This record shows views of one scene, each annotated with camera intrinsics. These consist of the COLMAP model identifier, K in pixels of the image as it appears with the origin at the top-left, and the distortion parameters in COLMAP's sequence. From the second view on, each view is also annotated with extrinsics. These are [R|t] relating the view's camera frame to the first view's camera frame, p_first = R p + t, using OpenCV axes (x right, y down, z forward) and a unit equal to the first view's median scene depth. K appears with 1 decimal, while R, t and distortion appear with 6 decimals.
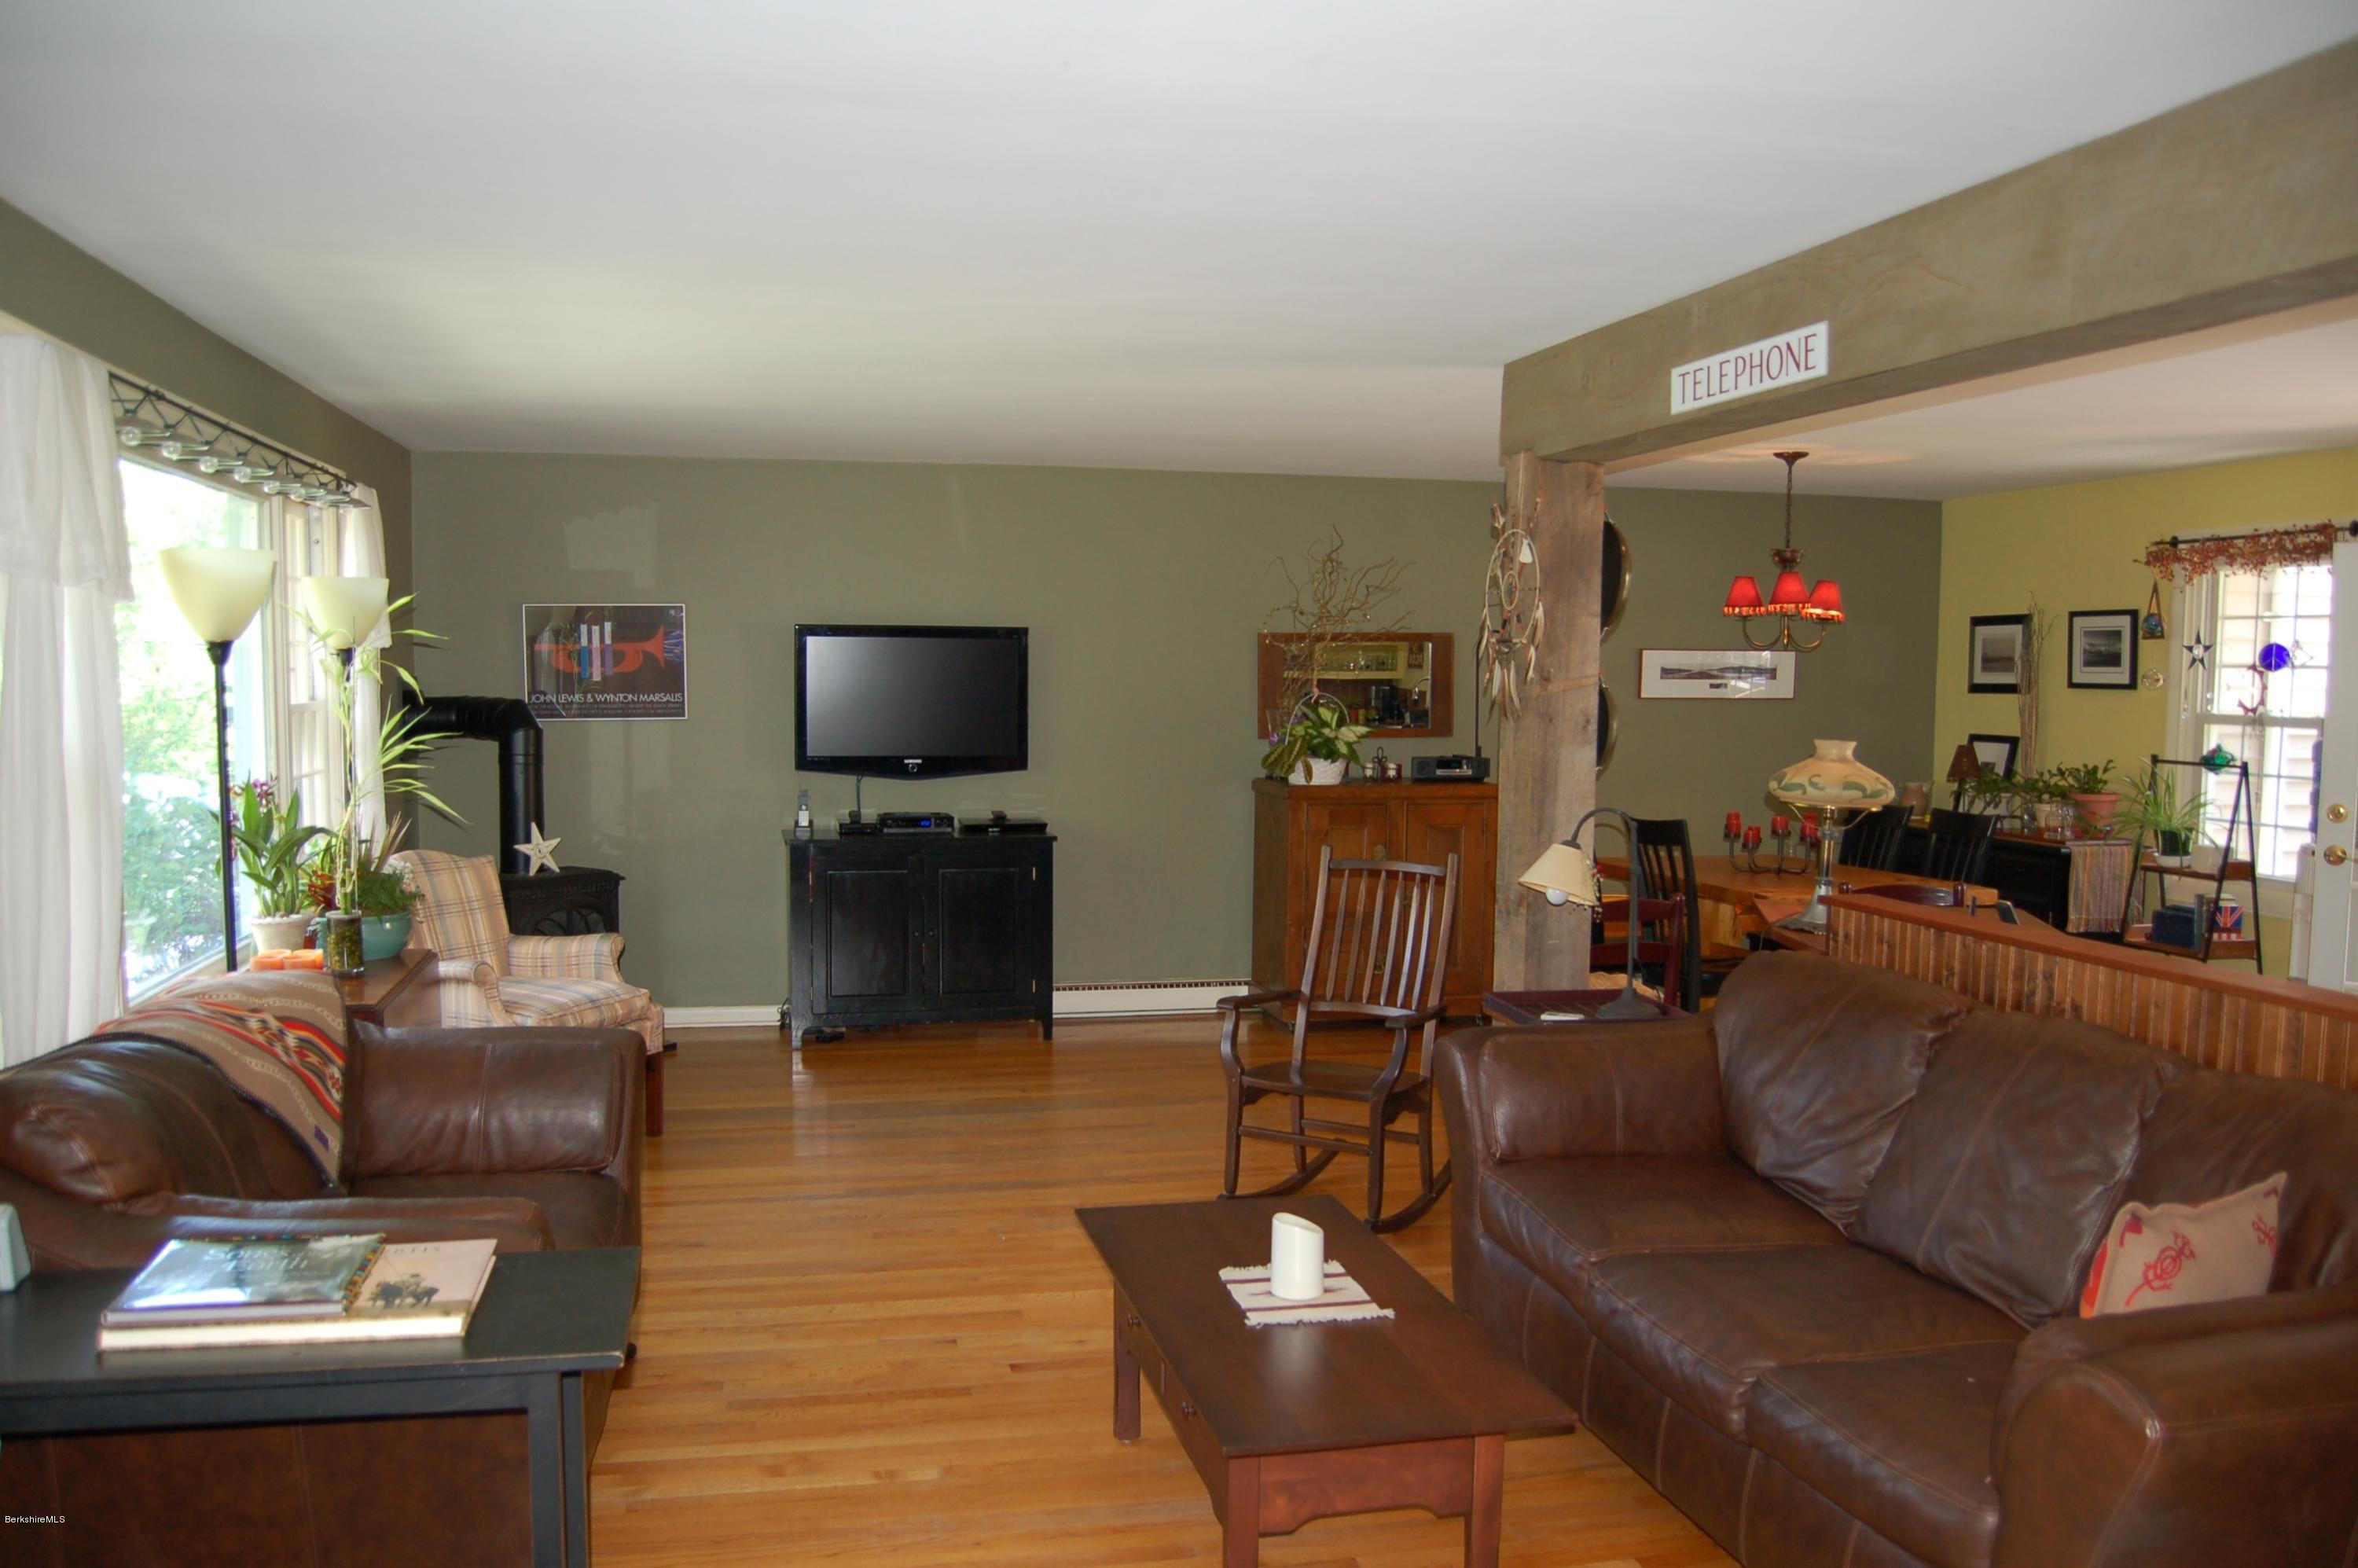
lens RADIAL K [[1845.3, 0, 1153.3], [0, 1845.3, 825.0], [0, 0, 1]] dist [-0.094517, 0.032350]
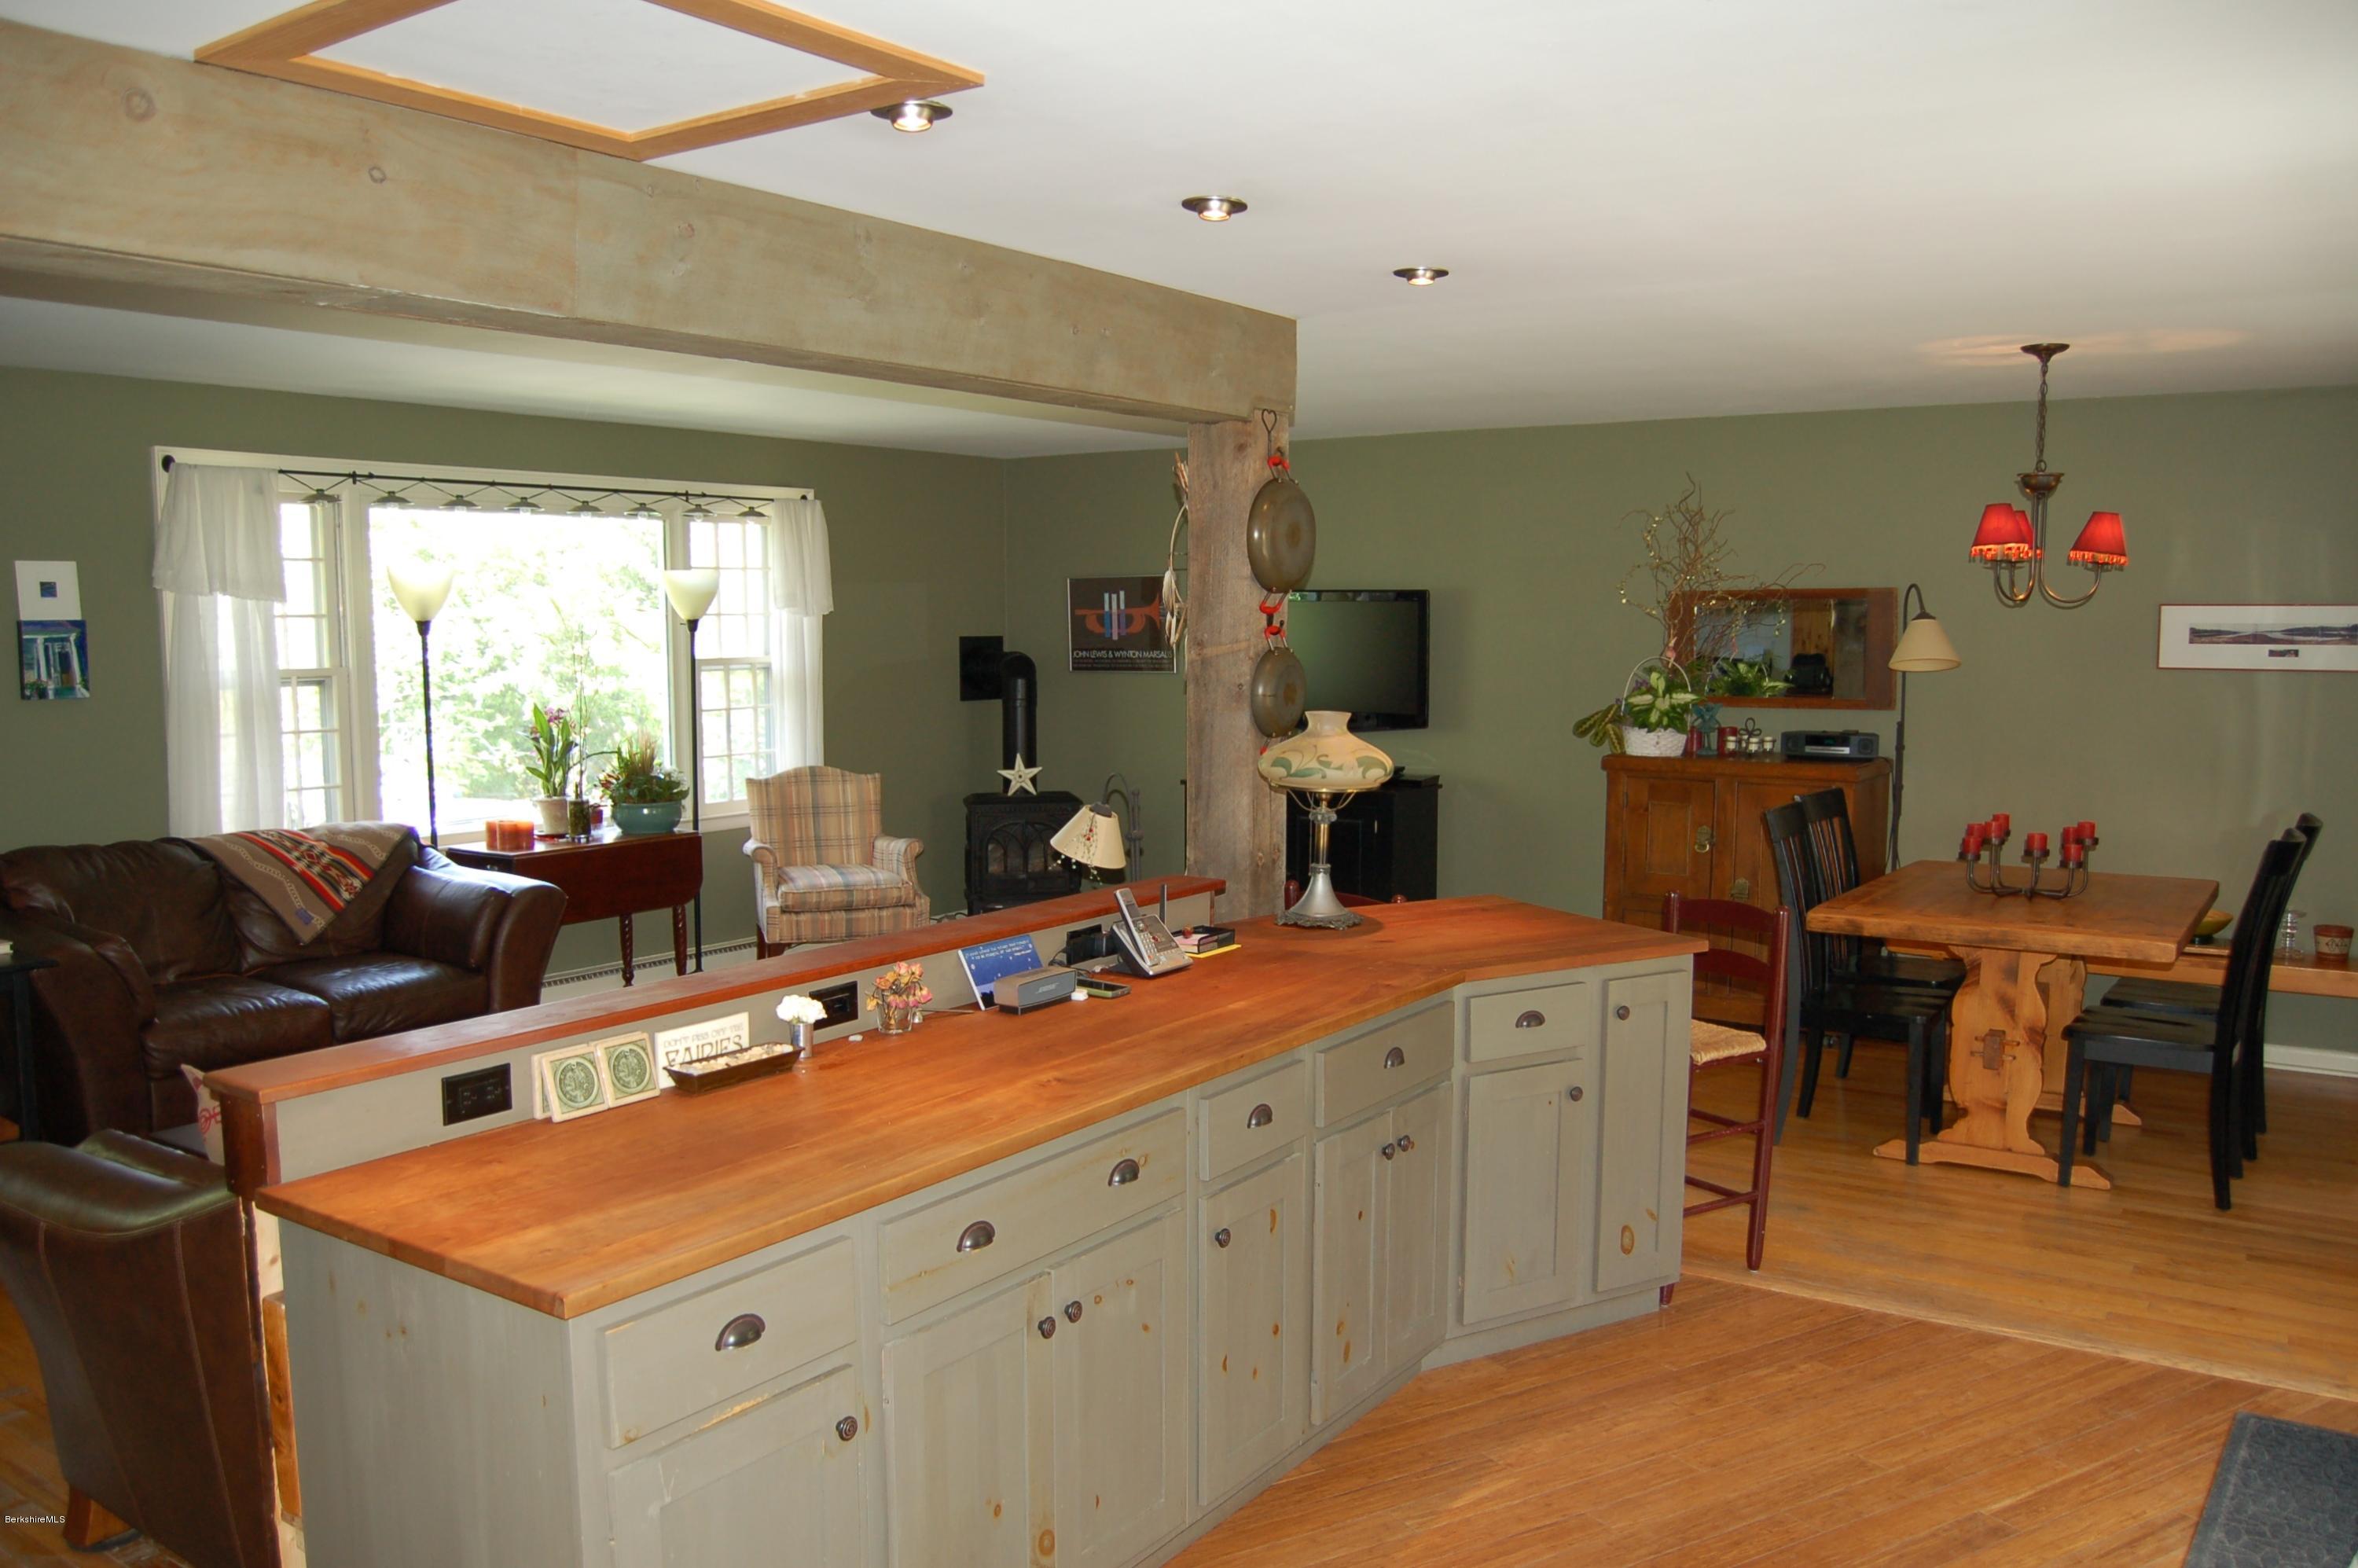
lens RADIAL K [[1845.3, 0, 1145.6], [0, 1845.3, 825.0], [0, 0, 1]] dist [-0.094517, 0.032350]
pose [[0.669574, 0.075633, -0.738884, 0.685952], [-0.056194, 0.997109, 0.051142, -0.022851], [0.740616, 0.007277, 0.671889, 0.224576]]
